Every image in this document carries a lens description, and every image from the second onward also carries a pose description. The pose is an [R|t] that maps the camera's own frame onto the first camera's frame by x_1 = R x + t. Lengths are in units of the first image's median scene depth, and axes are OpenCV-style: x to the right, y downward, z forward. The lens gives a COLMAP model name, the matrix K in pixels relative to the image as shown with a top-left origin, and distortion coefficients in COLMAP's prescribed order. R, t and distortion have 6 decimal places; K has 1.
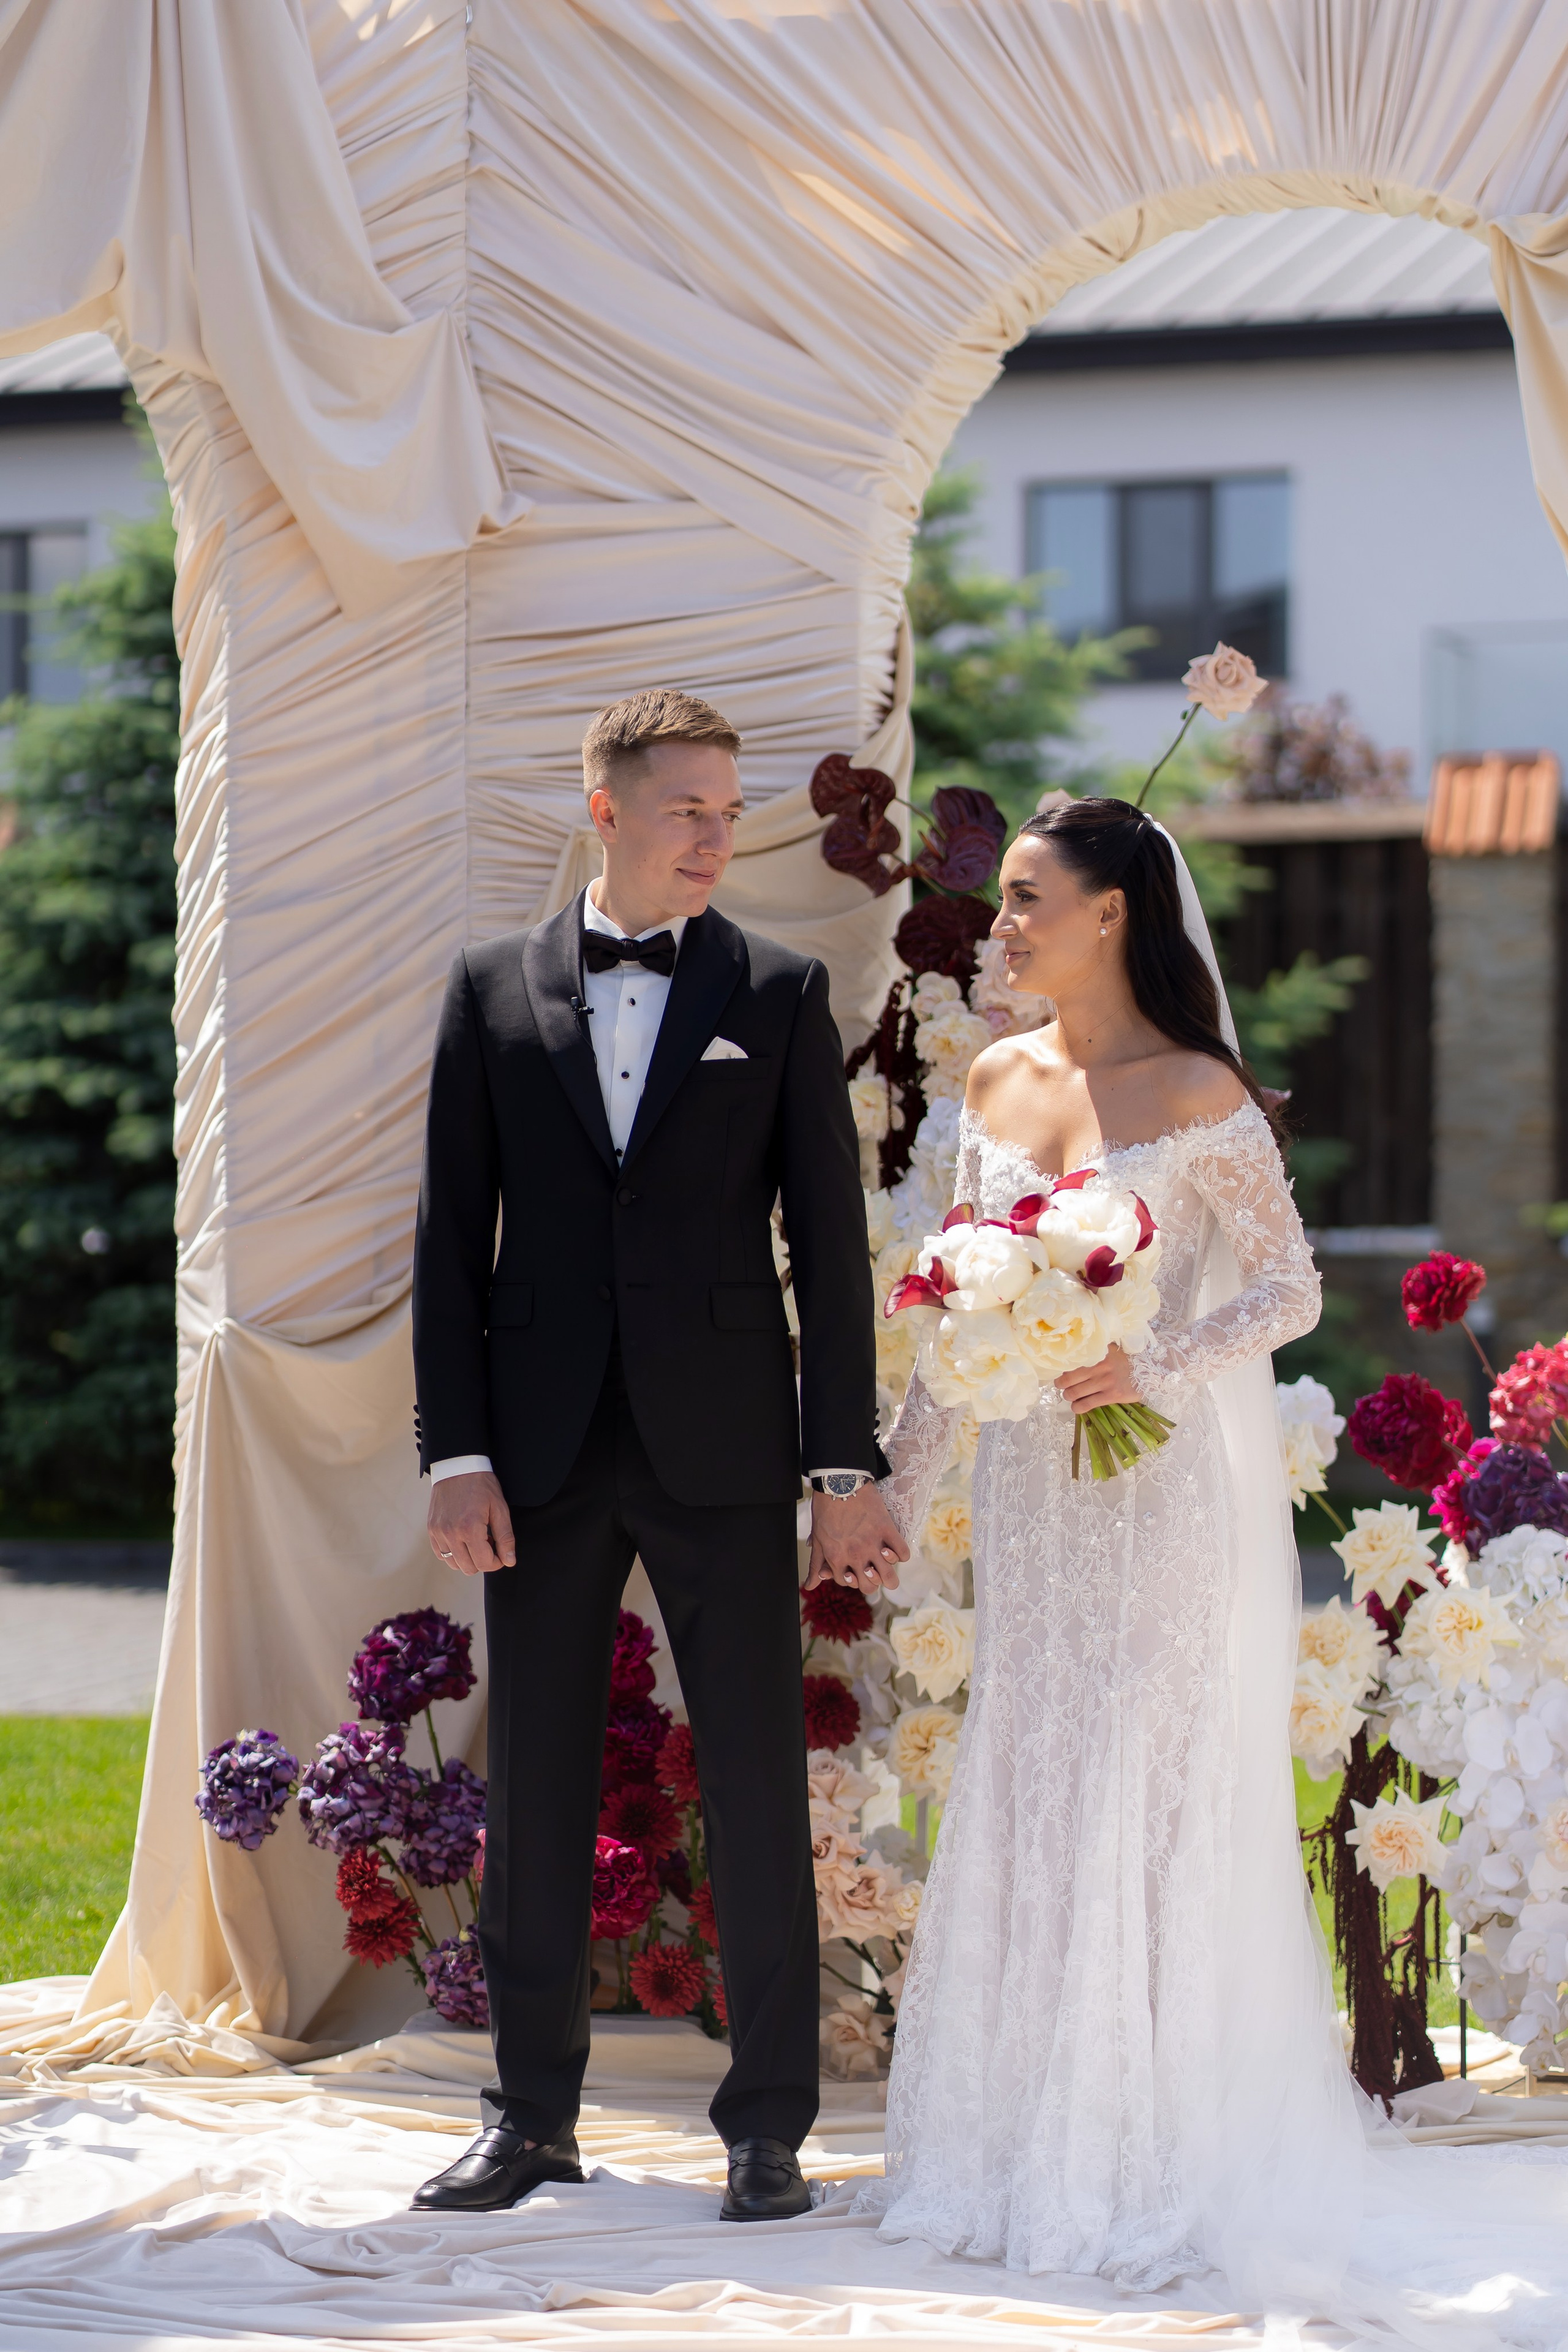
lens RADIAL K [[5533.4, 0, 776.4], [0, 5533.4, 1156.0], [0, 0, 1]] dist [0.012528, 0.000000]
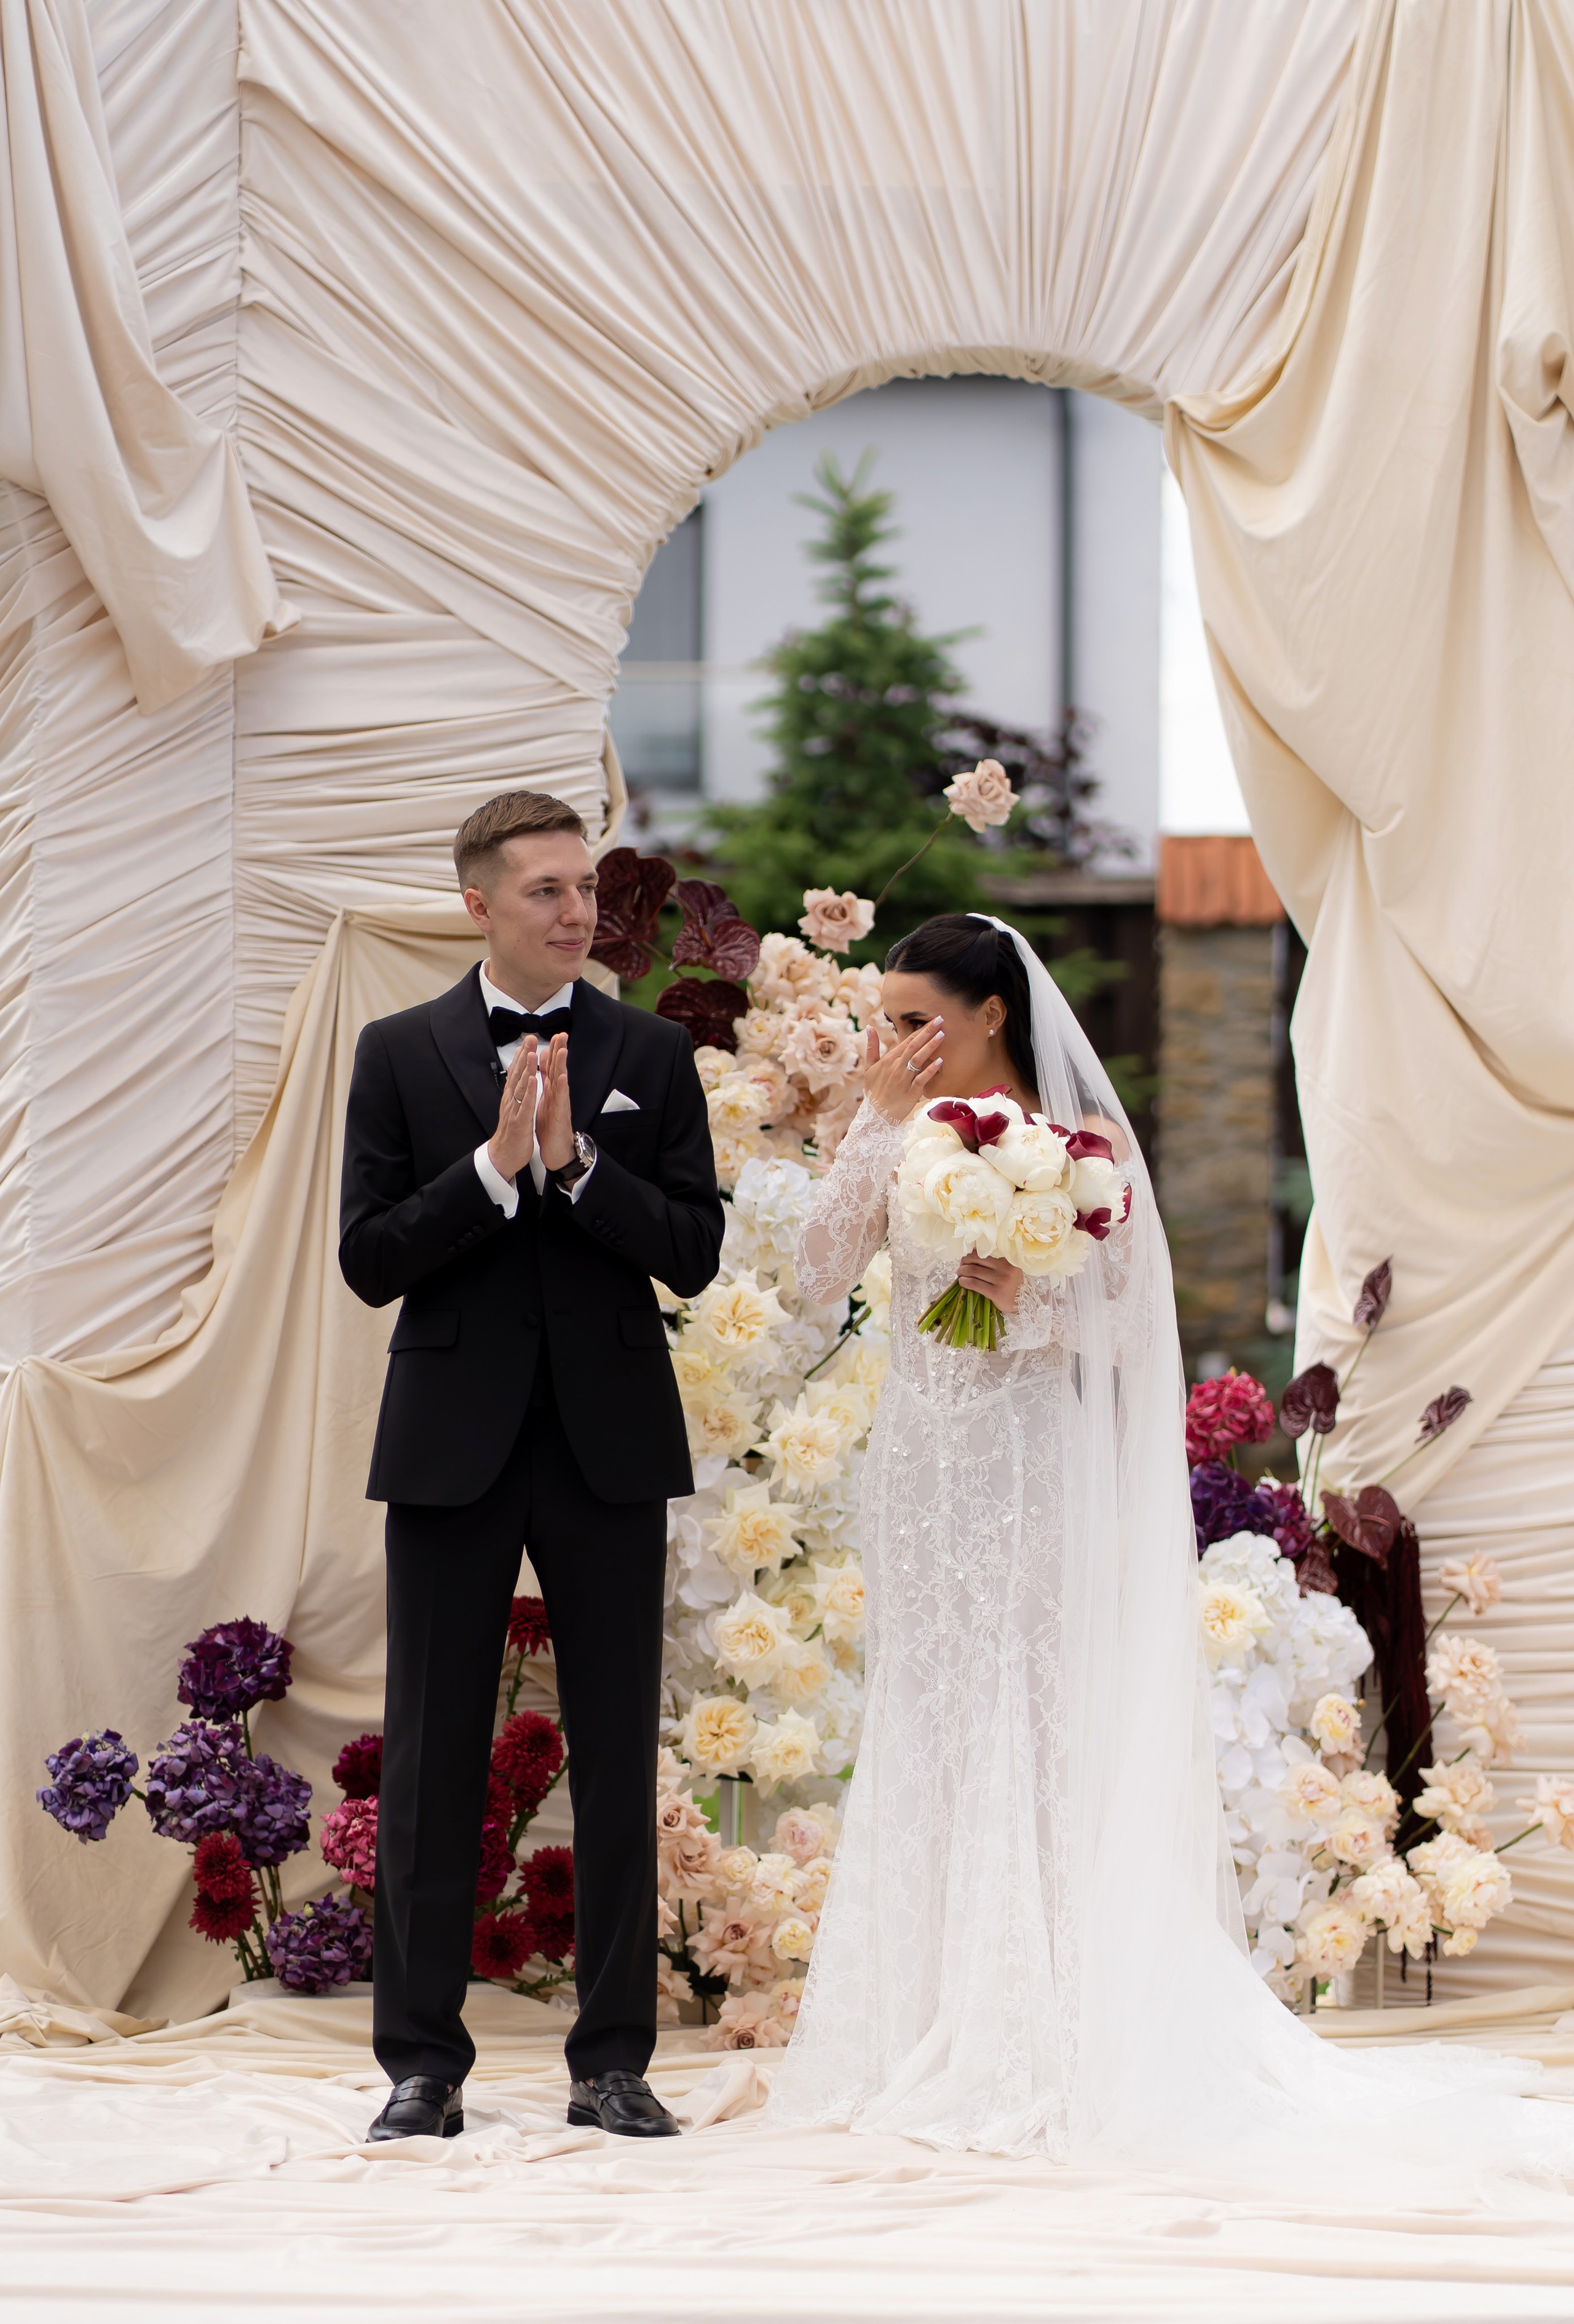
lens RADIAL K [[6033.4, 0, 704.6], [0, 6033.4, 1254.1], [0, 0, 1]] dist [-0.006602, 0.000000]
pose [[0.961912, 0.007267, 0.273263, -0.304869], [-0.007253, 0.999973, -0.001063, 0.010355], [-0.273263, -0.000960, 0.961939, -0.176726]]
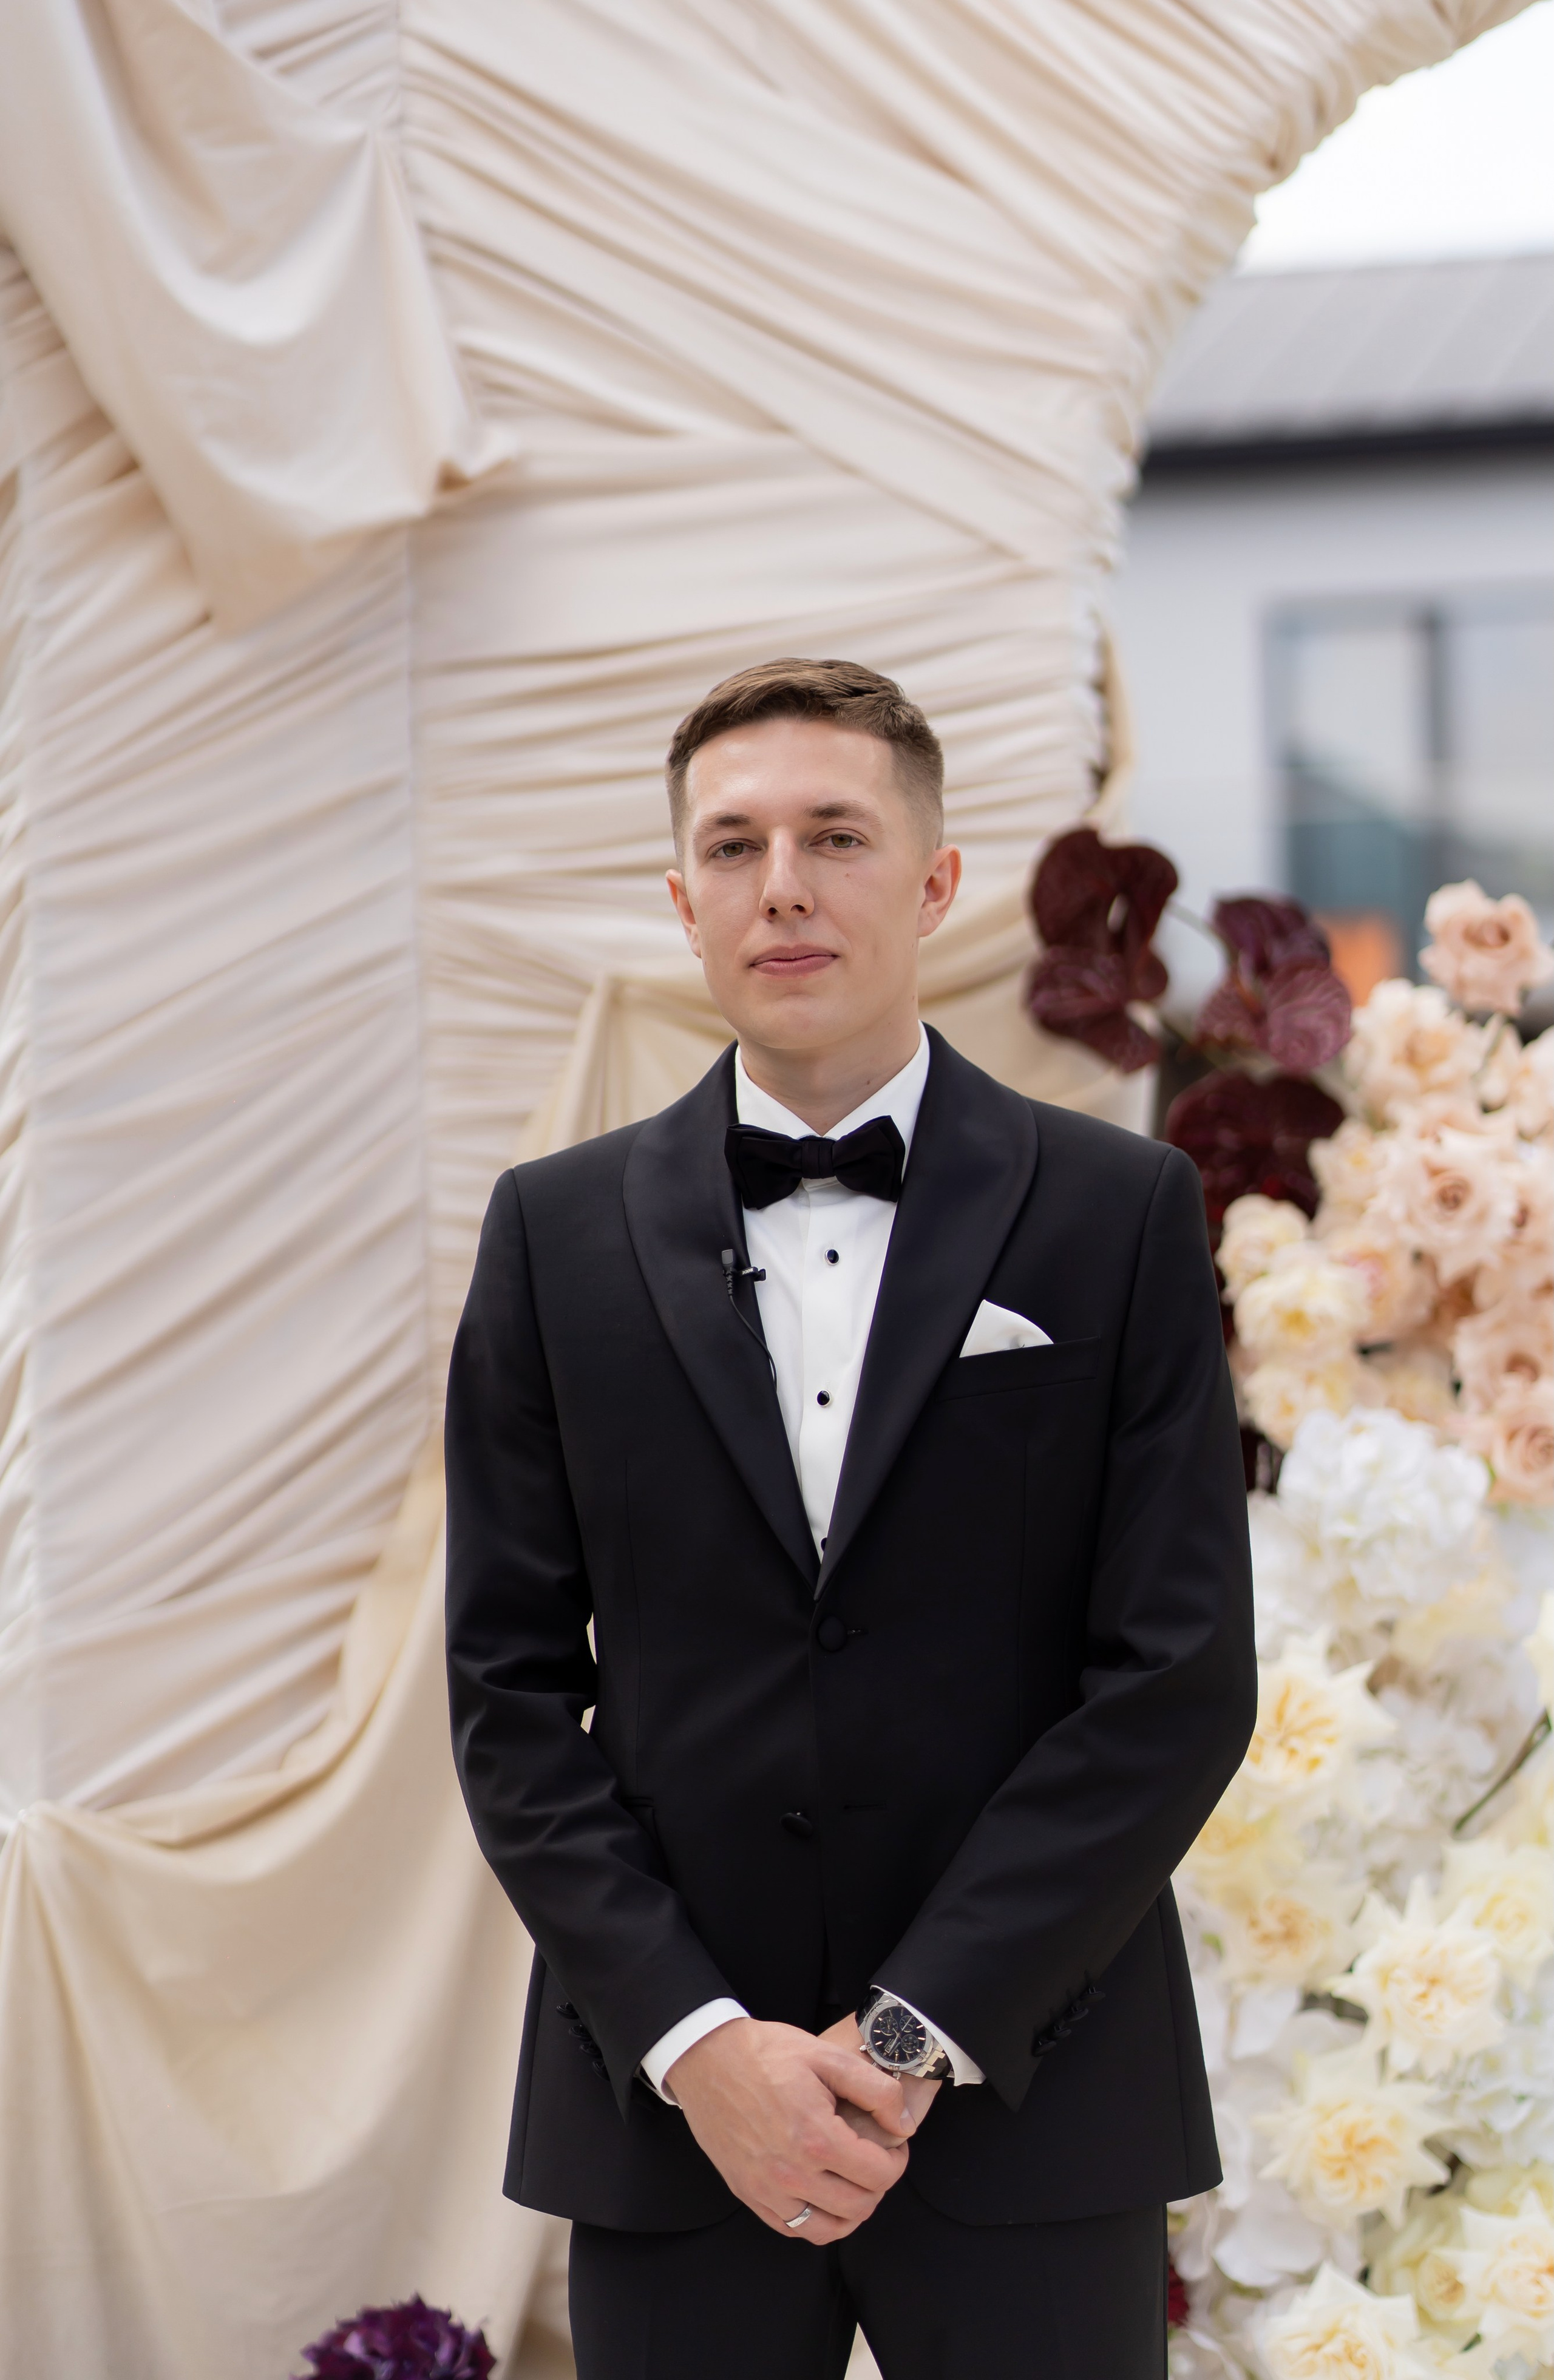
lens RADIAL K [[5878.7, 0, 709.5], [0, 5878.7, 1160.3], [0, 0, 1]] dist [-0.002689, 0.000000]
pose [[0.996470, -0.016224, 0.082371, -0.081344], [0.020086, 0.998727, -0.046279, -0.009089], [-0.081515, 0.047770, 0.995527, 0.374645]]
